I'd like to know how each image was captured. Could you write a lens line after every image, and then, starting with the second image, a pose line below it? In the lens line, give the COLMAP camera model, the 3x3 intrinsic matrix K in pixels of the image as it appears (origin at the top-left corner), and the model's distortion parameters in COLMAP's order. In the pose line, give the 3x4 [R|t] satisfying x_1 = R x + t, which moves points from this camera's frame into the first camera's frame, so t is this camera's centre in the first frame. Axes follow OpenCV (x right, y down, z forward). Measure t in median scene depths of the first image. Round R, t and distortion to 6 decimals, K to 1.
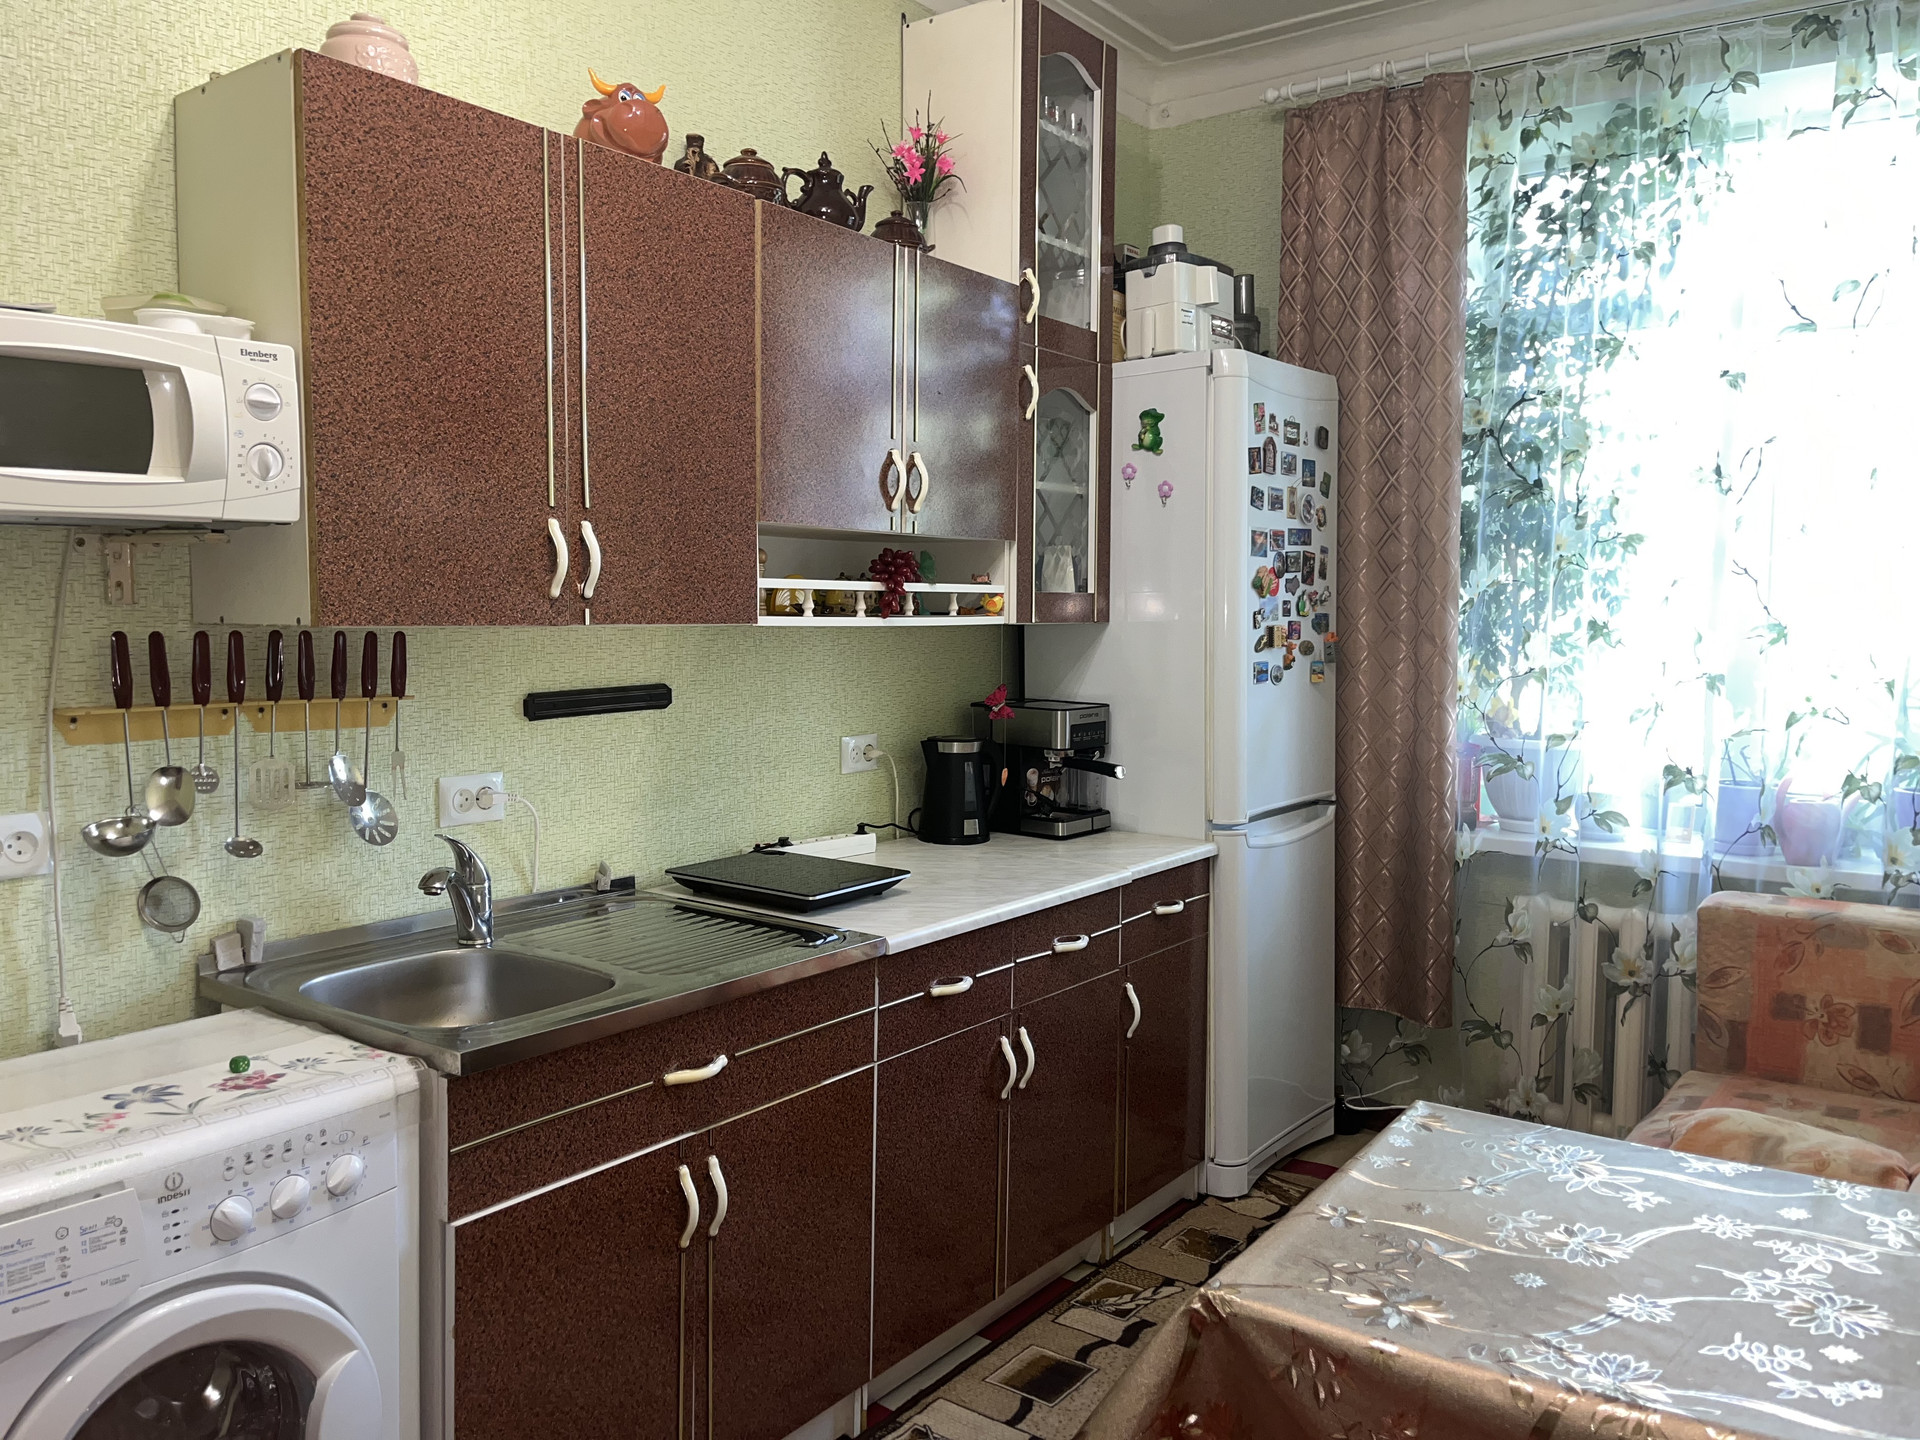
lens RADIAL K [[1457.8, 0, 969.4], [0, 1457.8, 717.1], [0, 0, 1]] dist [0.058497, -0.065799]
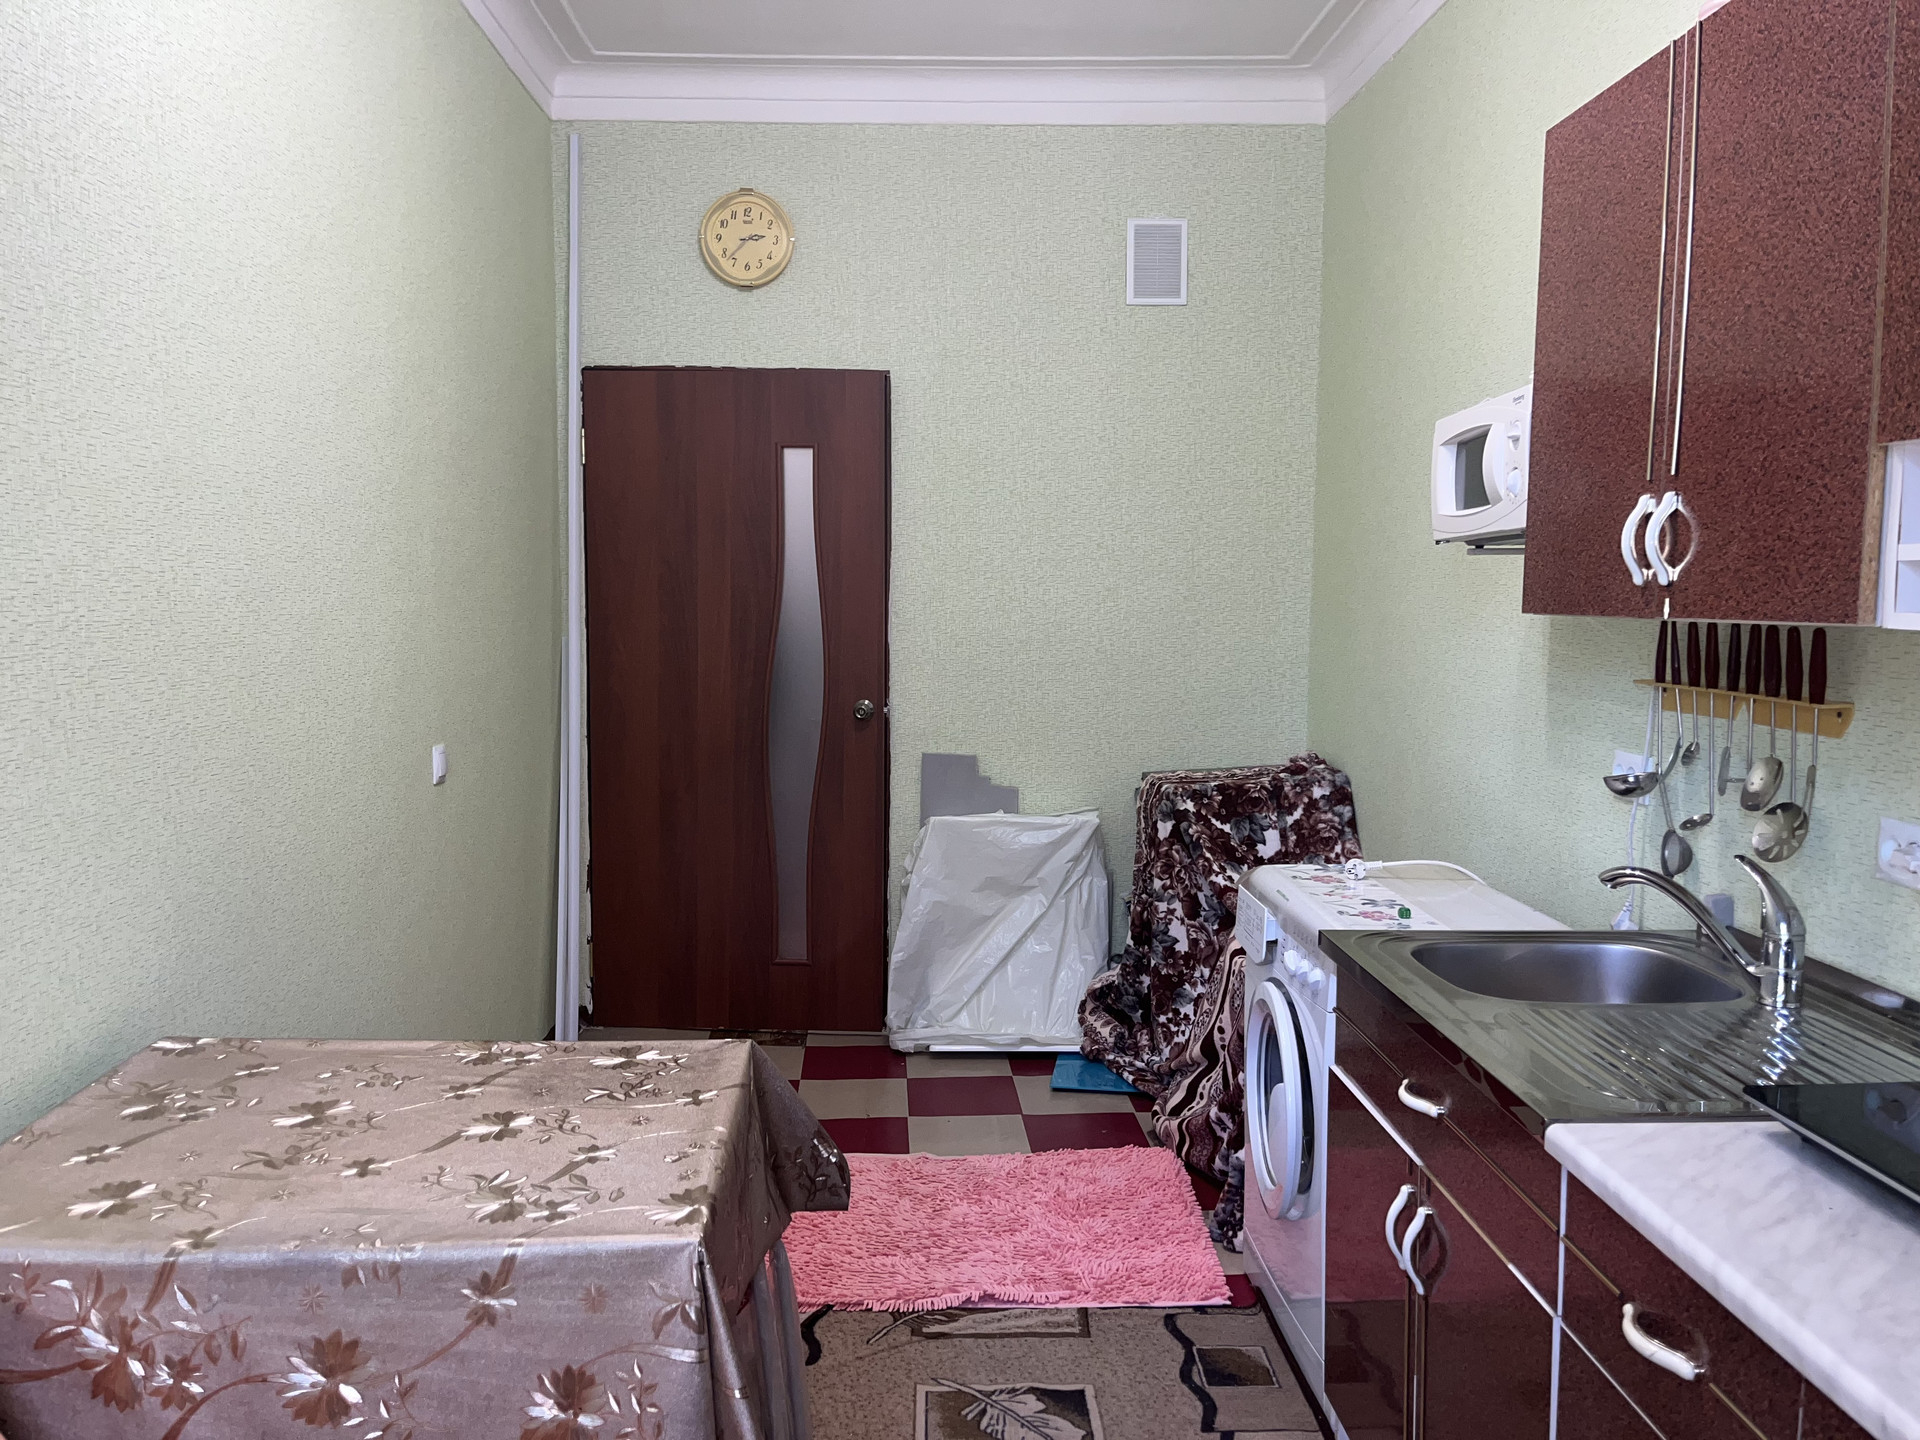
lens RADIAL K [[1457.8, 0, 961.5], [0, 1457.8, 720.8], [0, 0, 1]] dist [0.058497, -0.065799]
pose [[-0.782350, 0.038219, -0.621665, 0.492431], [-0.065004, 0.987654, 0.142526, -0.085564], [0.619437, 0.151916, -0.770207, 1.222376]]
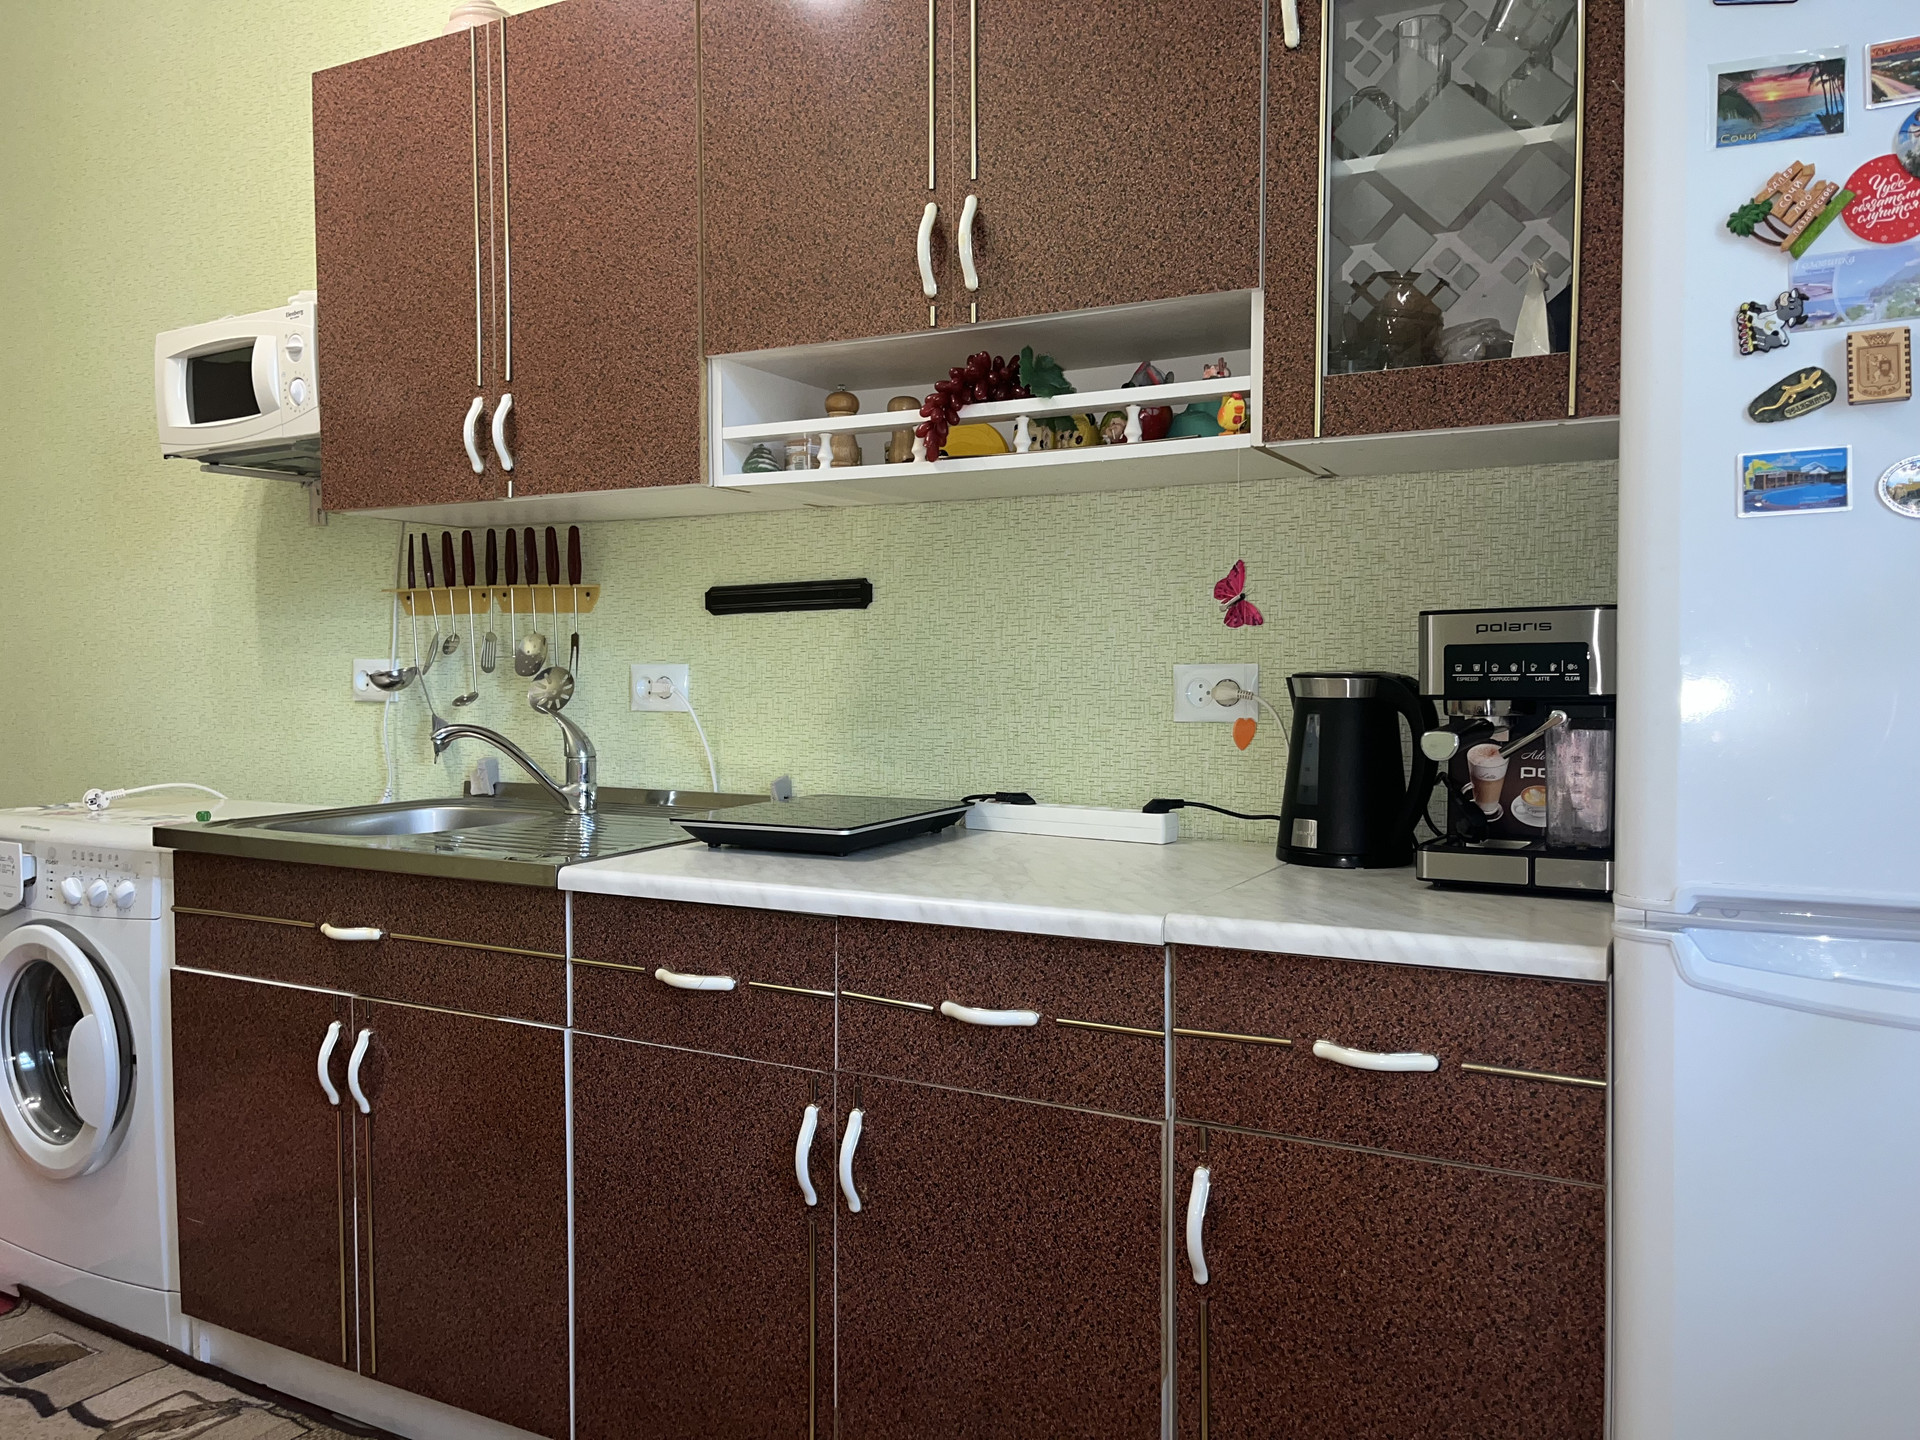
lens RADIAL K [[1457.8, 0, 958.4], [0, 1457.8, 716.6], [0, 0, 1]] dist [0.058497, -0.065799]
pose [[0.132140, 0.025369, -0.990906, 0.683368], [-0.074102, 0.997128, 0.015646, 0.042616], [0.988457, 0.071361, 0.133640, 1.030794]]
